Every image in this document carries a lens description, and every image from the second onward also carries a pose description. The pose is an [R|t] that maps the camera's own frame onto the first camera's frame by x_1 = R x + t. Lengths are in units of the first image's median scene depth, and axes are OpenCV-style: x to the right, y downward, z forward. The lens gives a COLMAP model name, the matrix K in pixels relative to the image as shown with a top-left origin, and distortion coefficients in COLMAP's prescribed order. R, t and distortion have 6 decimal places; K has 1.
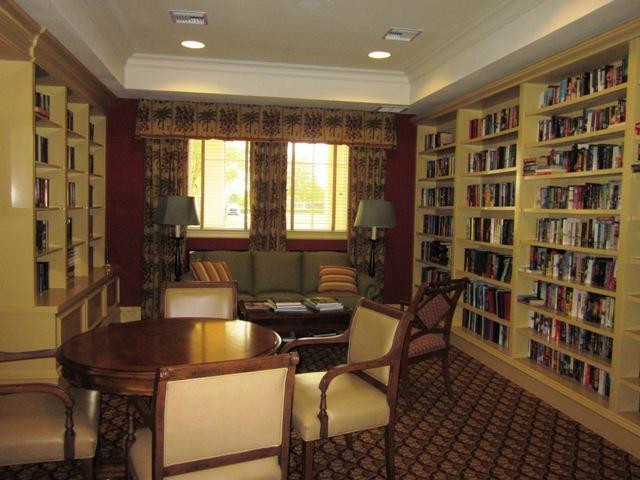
lens RADIAL K [[567.0, 0, 320.0], [0, 567.0, 240.0], [0, 0, 1]] dist [-0.014399, -0.007285]
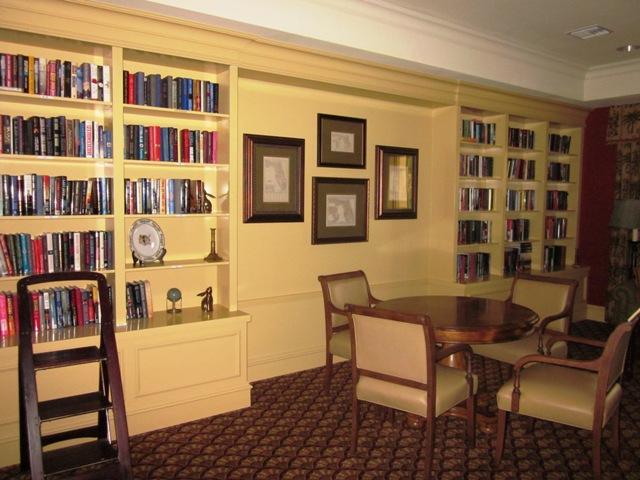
lens RADIAL K [[567.0, 0, 320.0], [0, 567.0, 240.0], [0, 0, 1]] dist [-0.014399, -0.007285]
pose [[0.451937, 0.037704, -0.891253, 0.368649], [-0.049137, 0.998642, 0.017331, 0.003237], [0.890695, 0.035961, 0.453176, 0.065128]]
